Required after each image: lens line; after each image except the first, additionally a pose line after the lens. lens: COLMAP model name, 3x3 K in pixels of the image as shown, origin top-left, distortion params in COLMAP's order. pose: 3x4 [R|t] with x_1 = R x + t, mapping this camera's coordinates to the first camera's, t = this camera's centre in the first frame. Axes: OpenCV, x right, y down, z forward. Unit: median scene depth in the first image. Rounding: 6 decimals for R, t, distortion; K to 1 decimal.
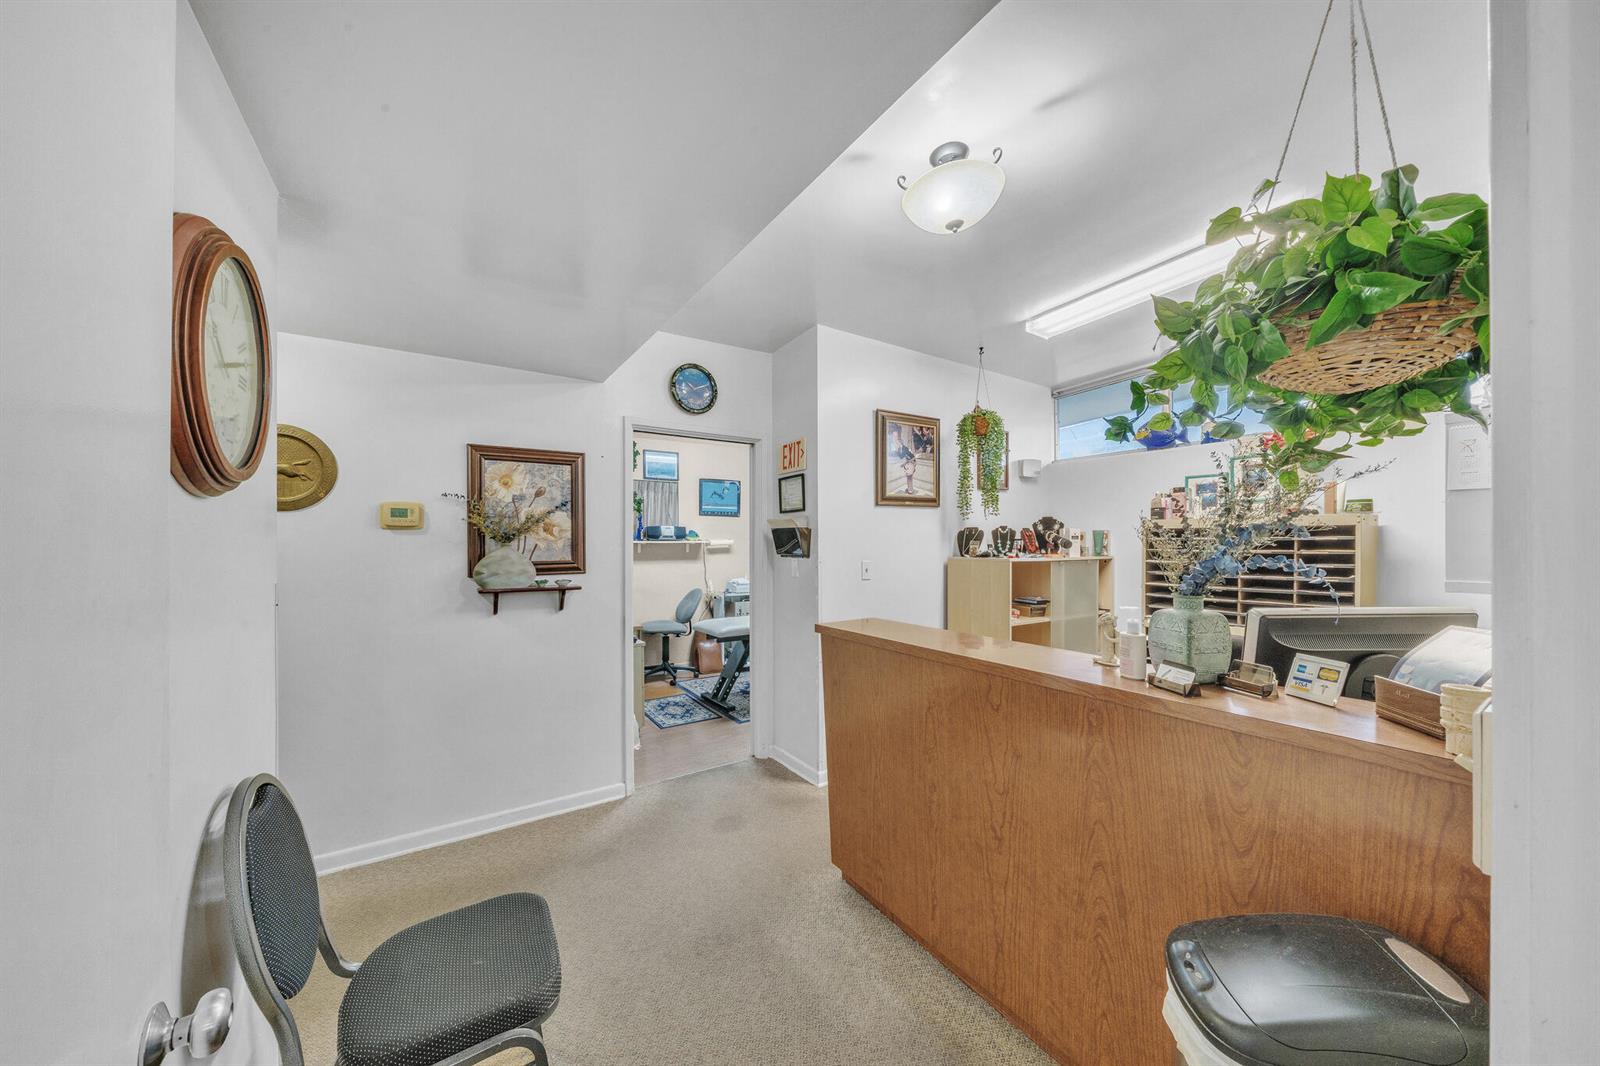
lens RADIAL K [[545.5, 0, 800.3], [0, 545.5, 545.5], [0, 0, 1]] dist [-0.005710, -0.000466]
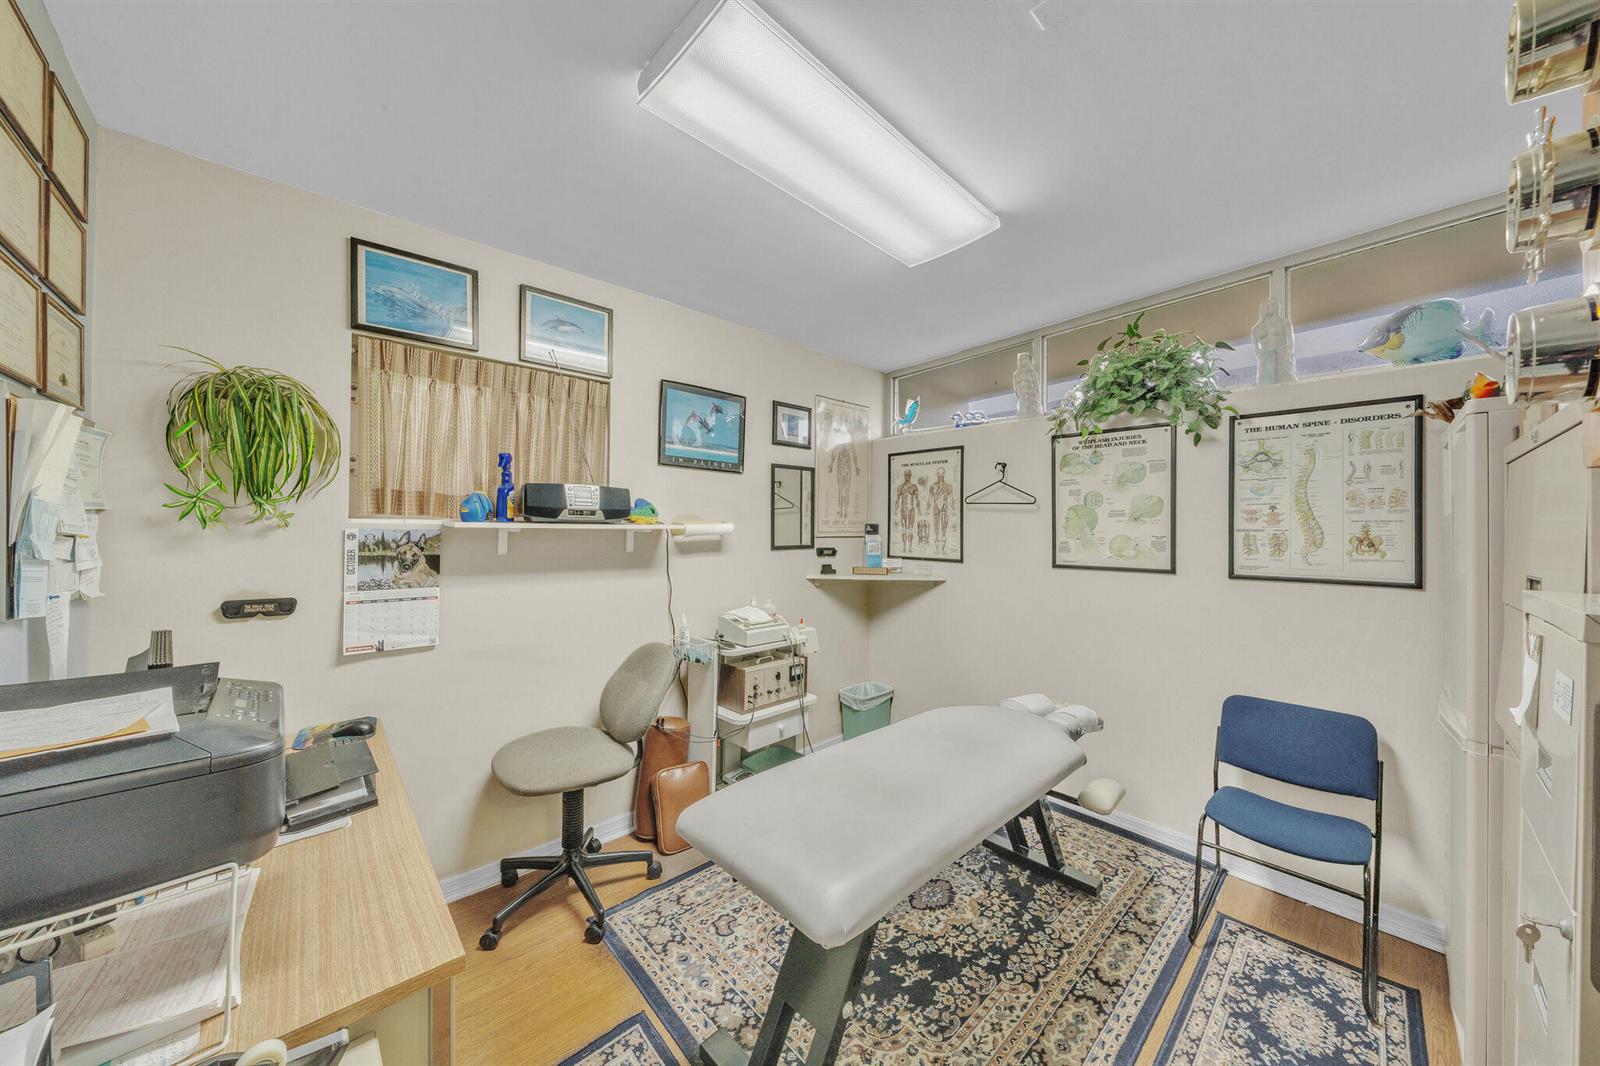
lens RADIAL K [[545.5, 0, 795.0], [0, 545.5, 529.8], [0, 0, 1]] dist [-0.005710, -0.000466]
pose [[0.987809, 0.014903, 0.154959, -0.149187], [-0.015020, 0.999887, -0.000416, -0.005868], [-0.154948, -0.001917, 0.987921, 0.576833]]
